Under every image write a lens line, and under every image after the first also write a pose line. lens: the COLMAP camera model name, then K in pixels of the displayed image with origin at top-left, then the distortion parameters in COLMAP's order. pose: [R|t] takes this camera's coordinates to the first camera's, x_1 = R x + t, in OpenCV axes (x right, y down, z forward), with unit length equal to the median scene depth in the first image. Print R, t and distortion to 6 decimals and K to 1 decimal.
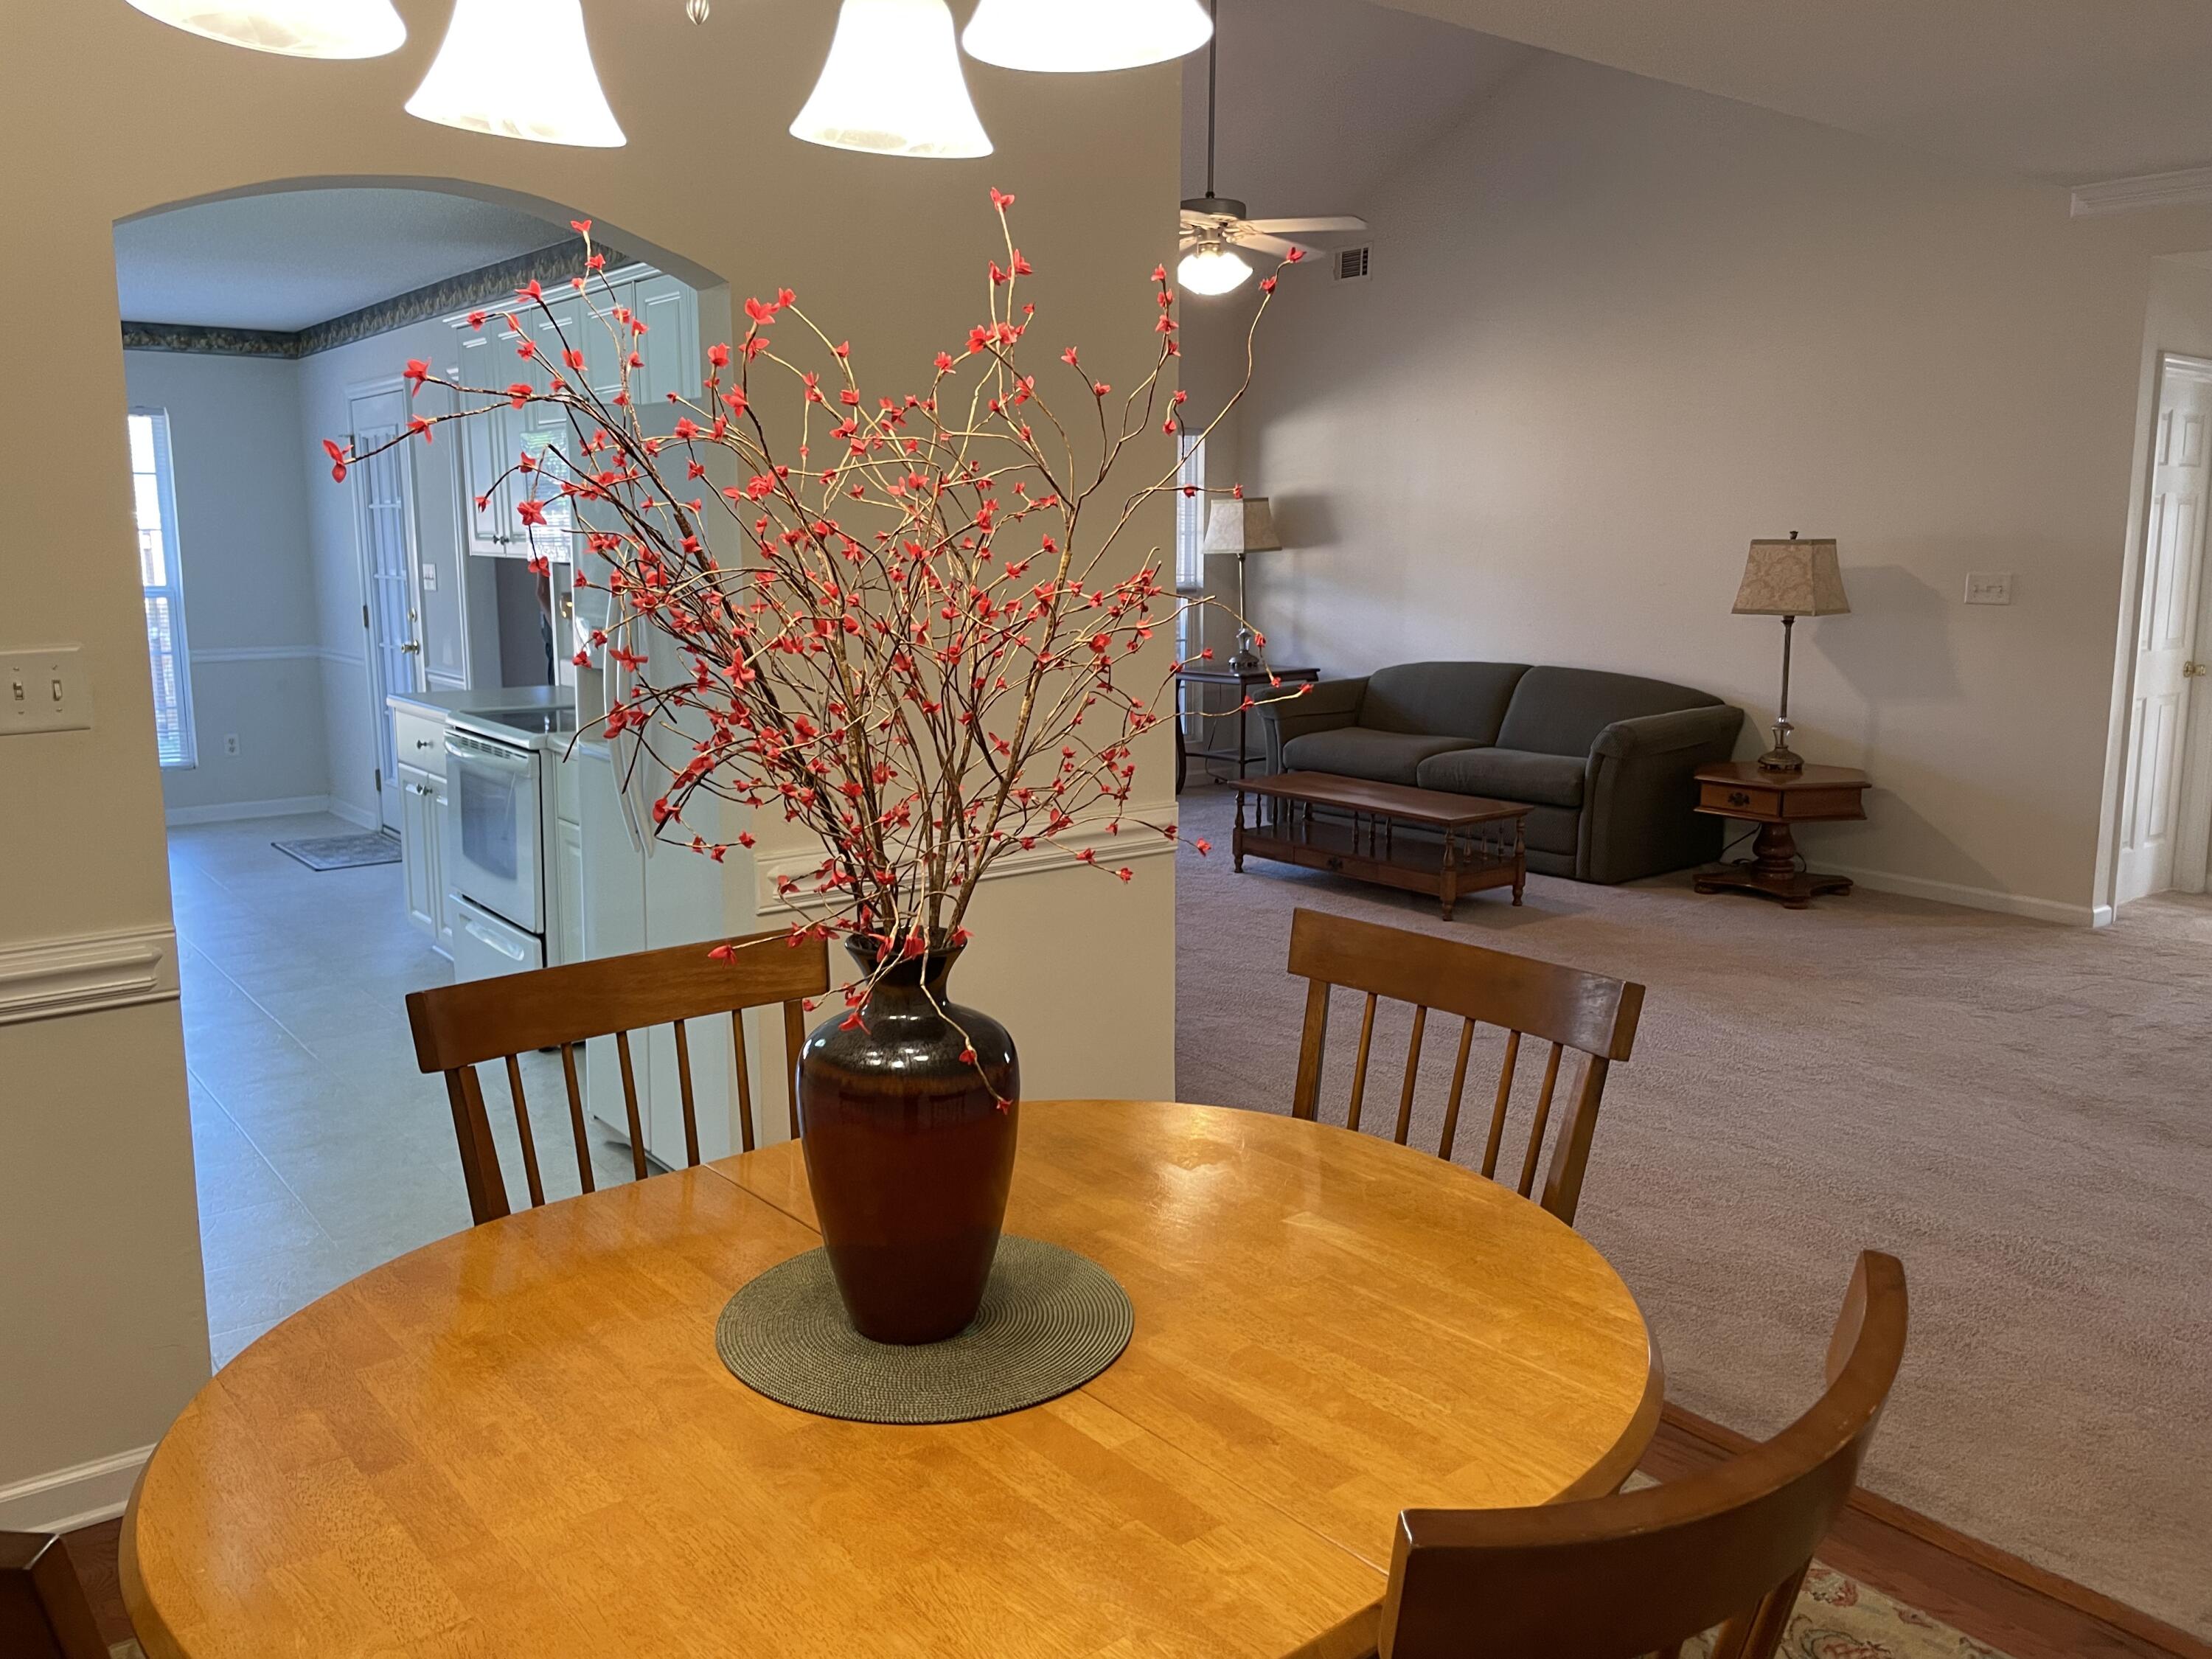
lens RADIAL K [[1707.0, 0, 1038.8], [0, 1707.0, 805.7], [0, 0, 1]] dist [0.071944, -0.099873]
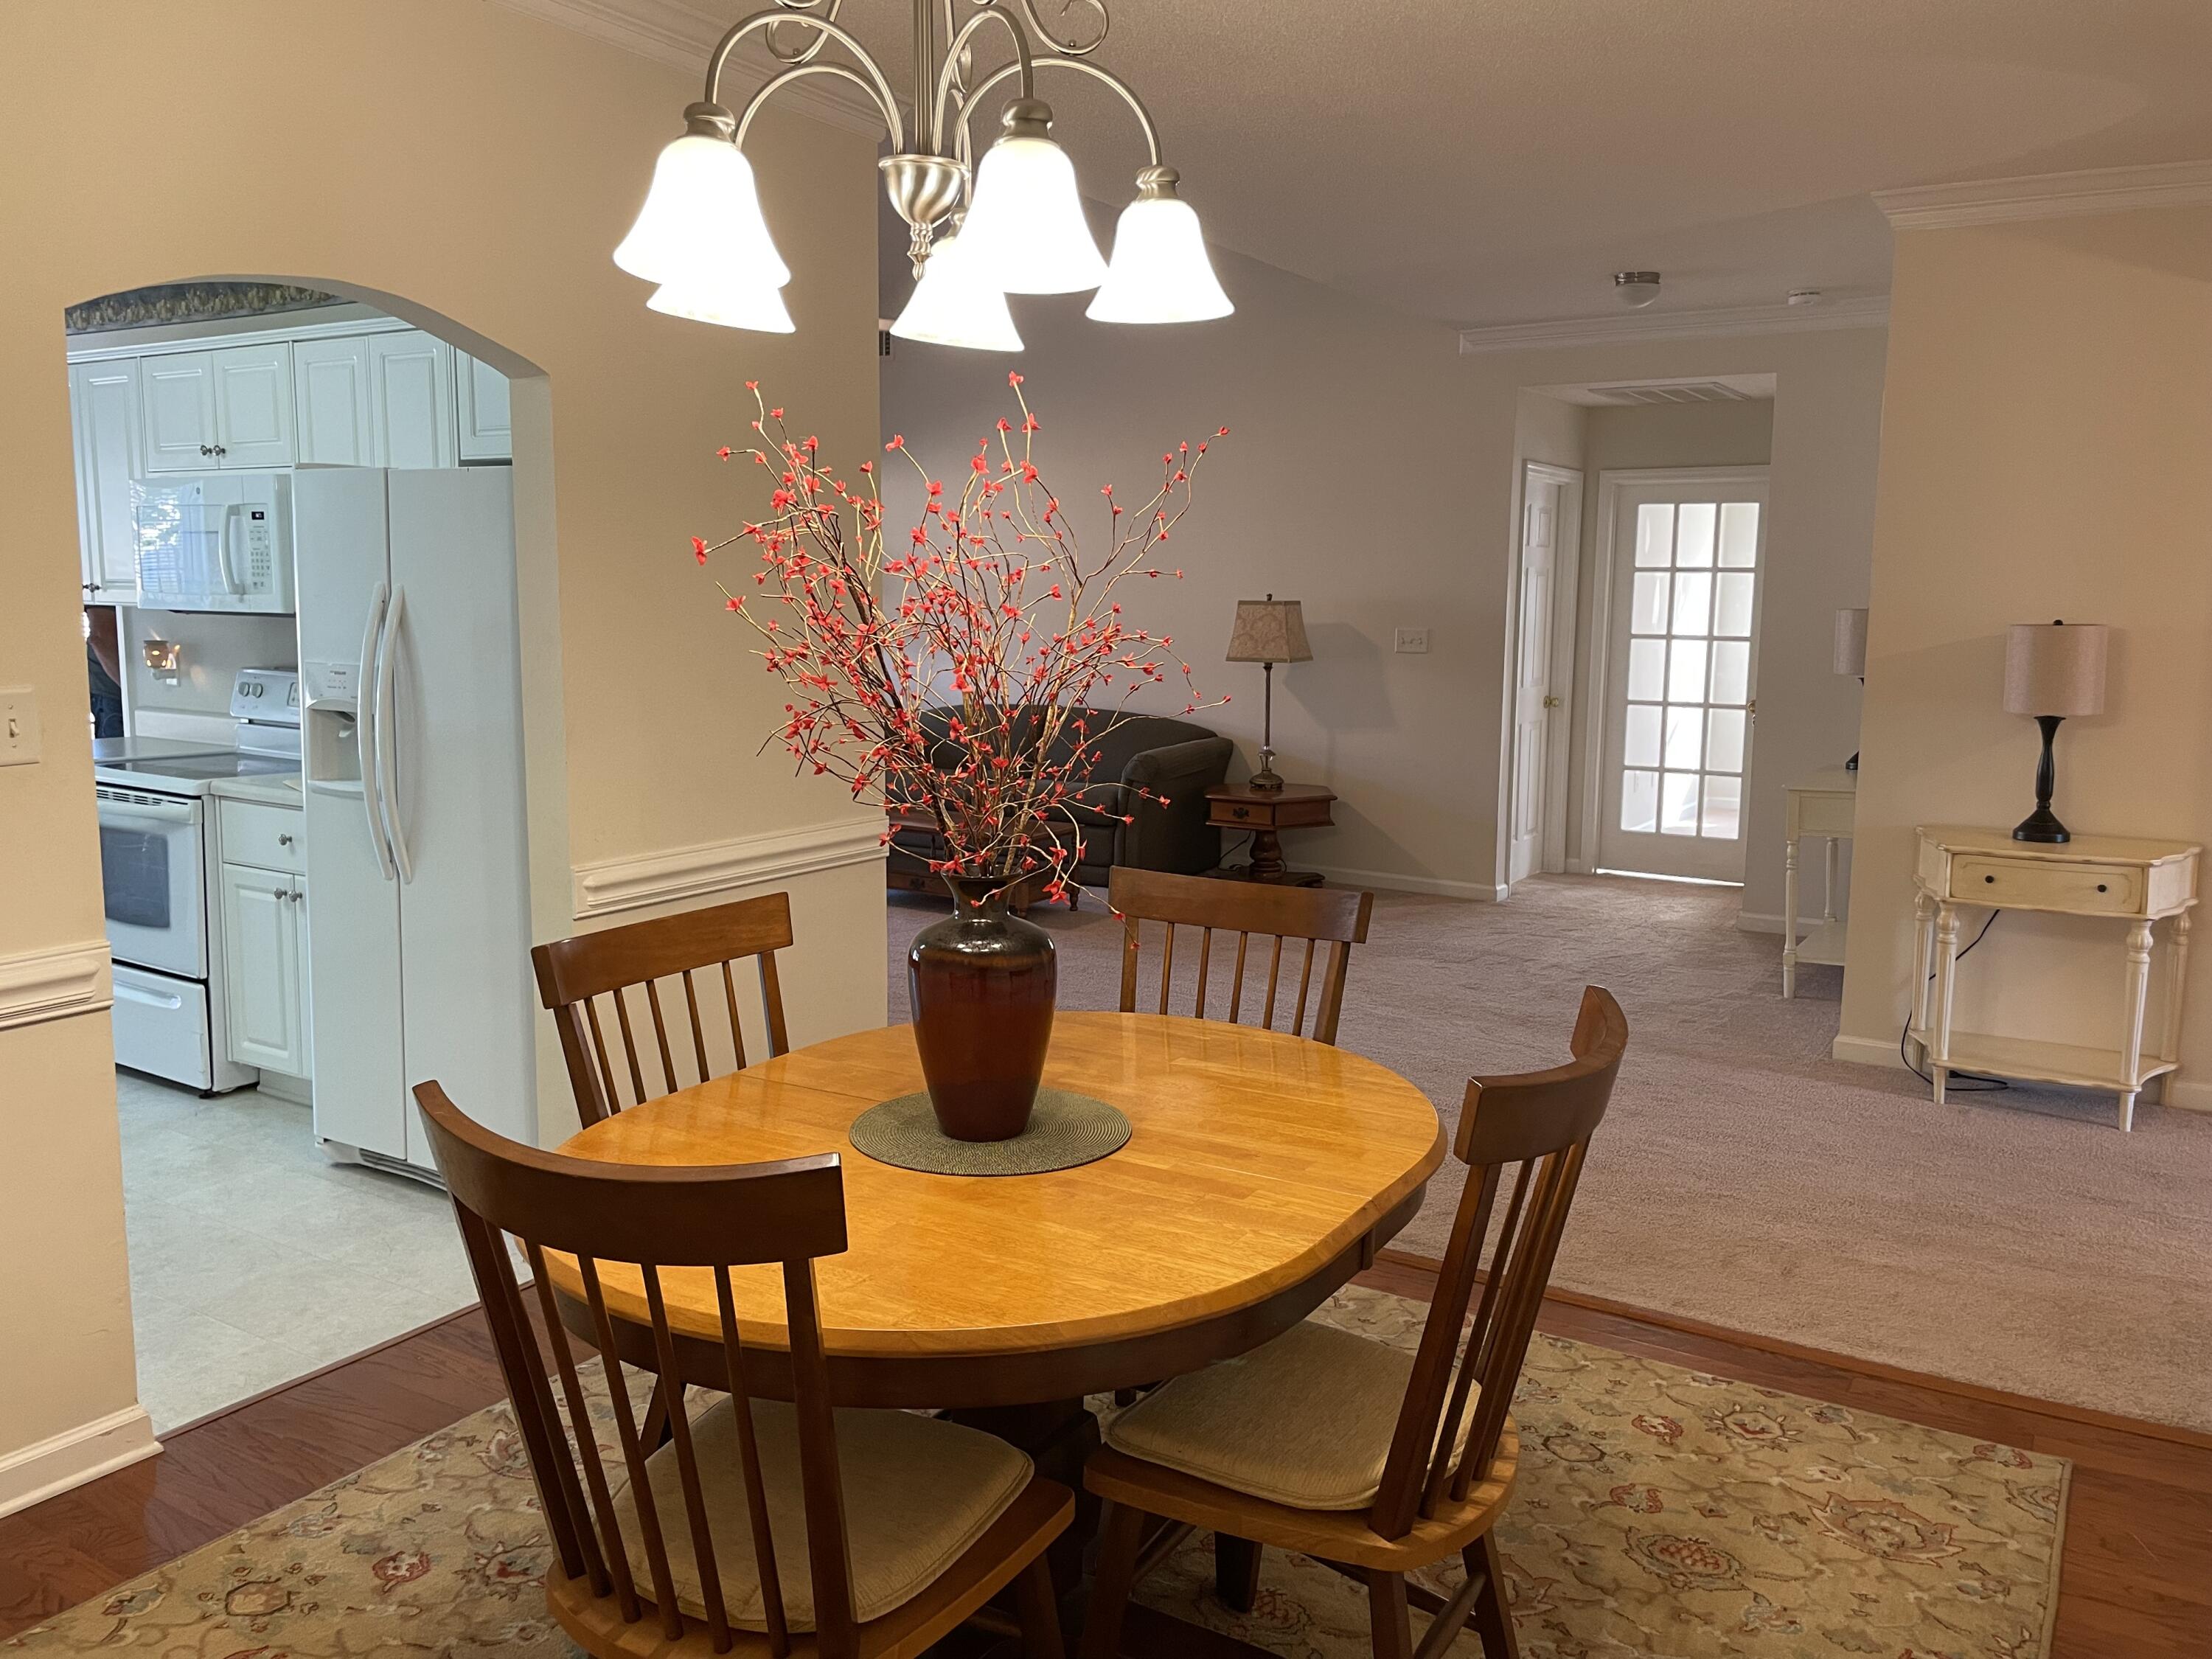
lens RADIAL K [[1707.0, 0, 1081.1], [0, 1707.0, 820.0], [0, 0, 1]] dist [0.071944, -0.099873]
pose [[0.938774, -0.036001, 0.342648, -0.125526], [0.043510, 0.998951, -0.014253, 0.014896], [-0.341776, 0.028289, 0.939356, -0.106383]]
